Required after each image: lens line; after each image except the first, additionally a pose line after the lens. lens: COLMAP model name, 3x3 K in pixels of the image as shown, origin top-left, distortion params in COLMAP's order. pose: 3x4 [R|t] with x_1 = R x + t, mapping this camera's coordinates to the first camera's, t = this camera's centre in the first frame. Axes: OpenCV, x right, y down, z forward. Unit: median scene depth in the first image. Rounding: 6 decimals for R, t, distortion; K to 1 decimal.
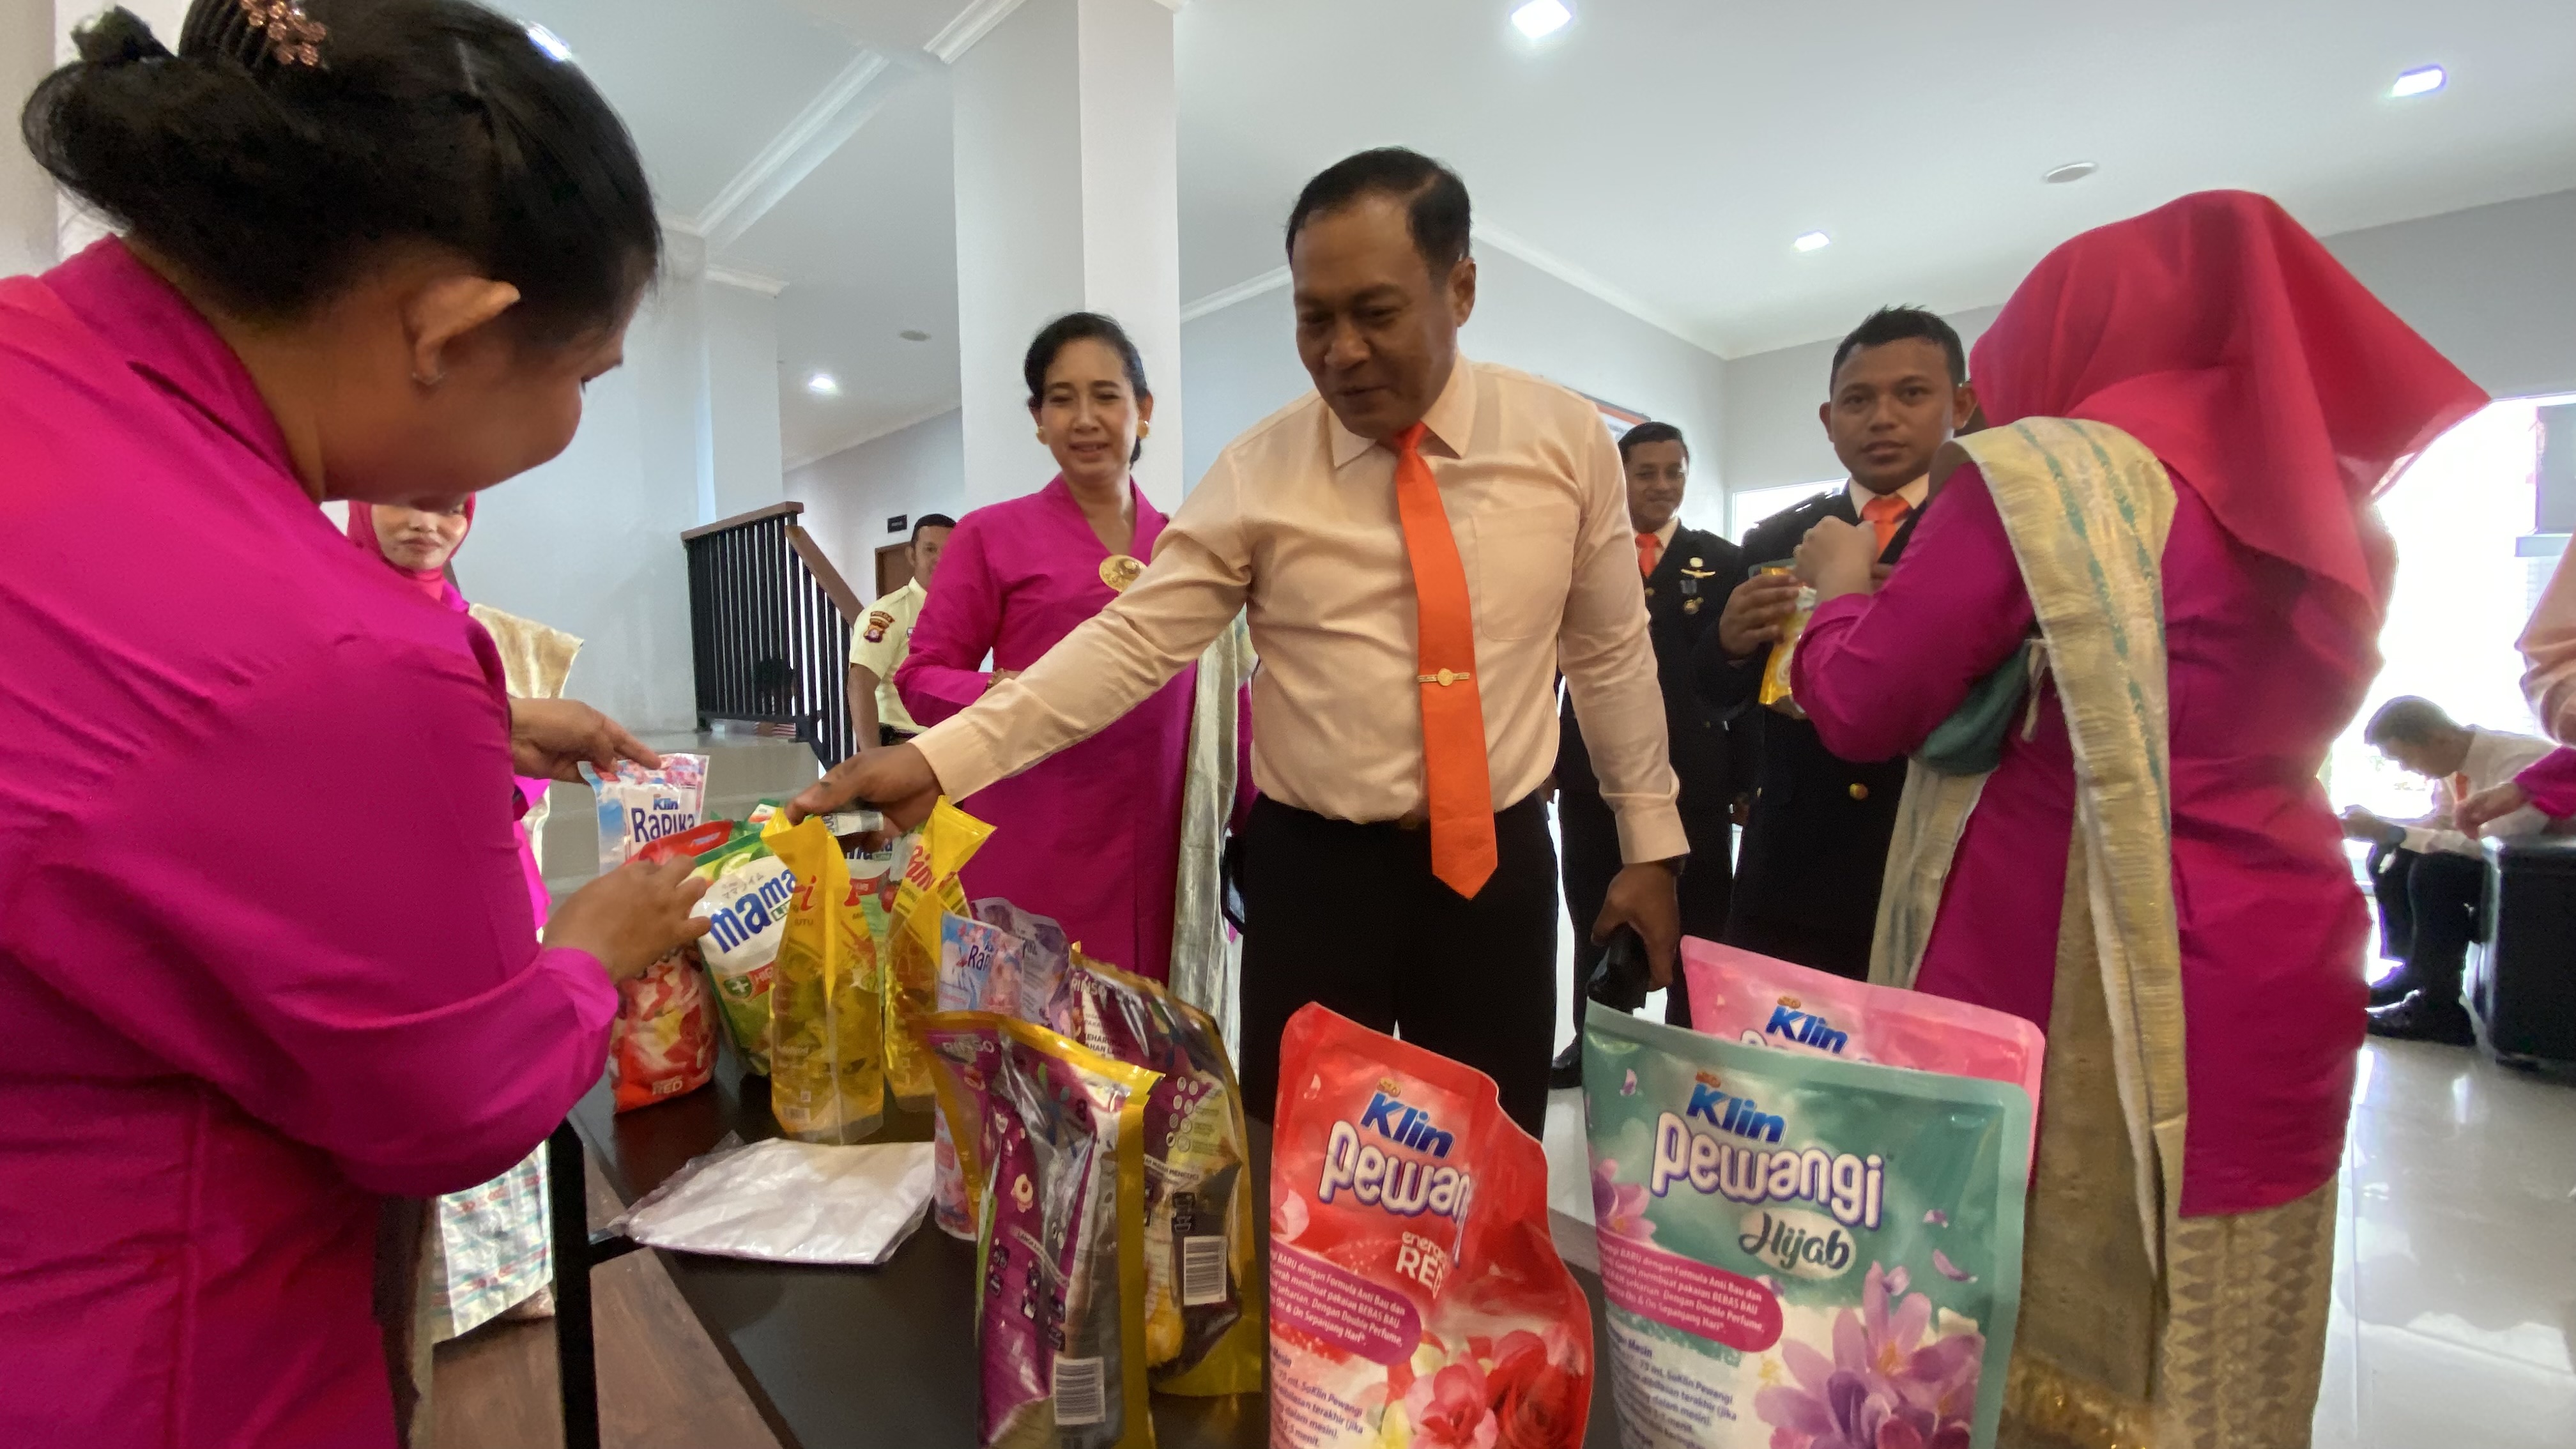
lens RADIAL K [[1084.8, 0, 1274.0], [0, 1084.8, 721.1], [0, 0, 1]] dist [0.008660, -0.007522]
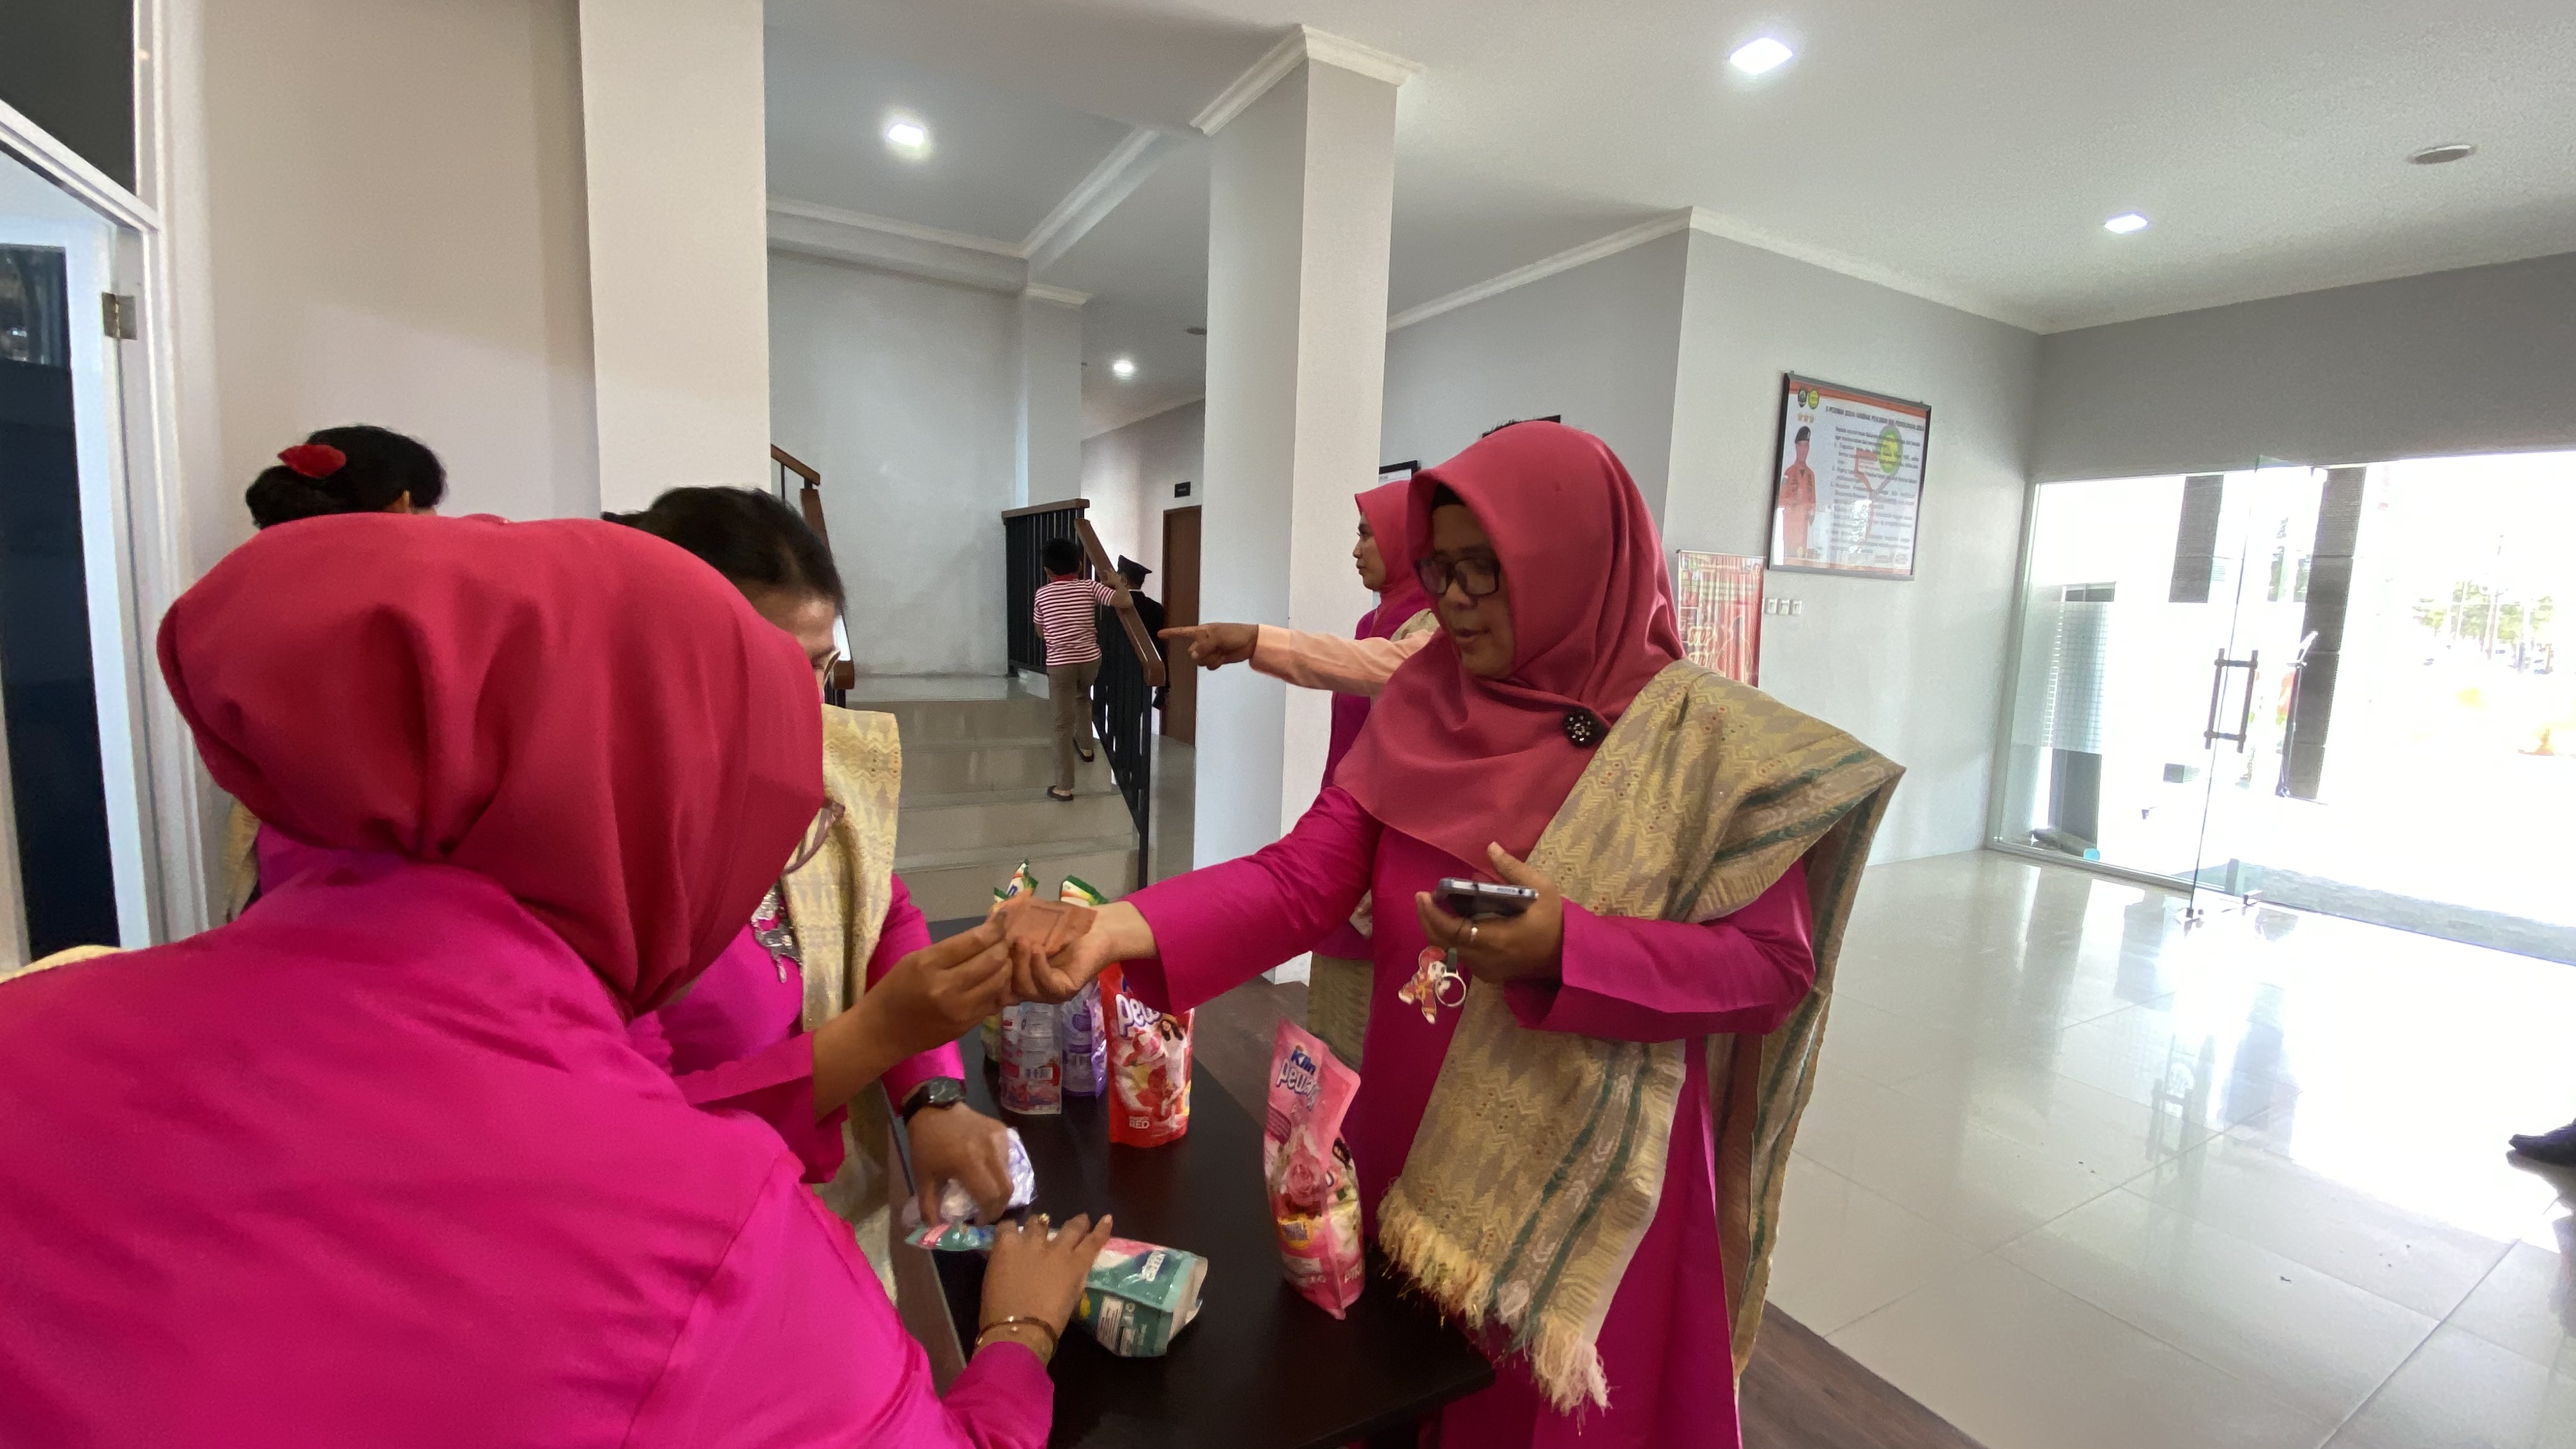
lens RADIAL K [[1084.8, 0, 1267.8], [0, 1084.8, 726.7], [0, 0, 1]] dist [0.008660, -0.007522]
pose [[0.959791, 0.079232, -0.269300, 0.328423], [-0.060293, 0.995136, 0.077901, -0.194811], [0.274163, -0.058531, 0.959900, -0.352658]]
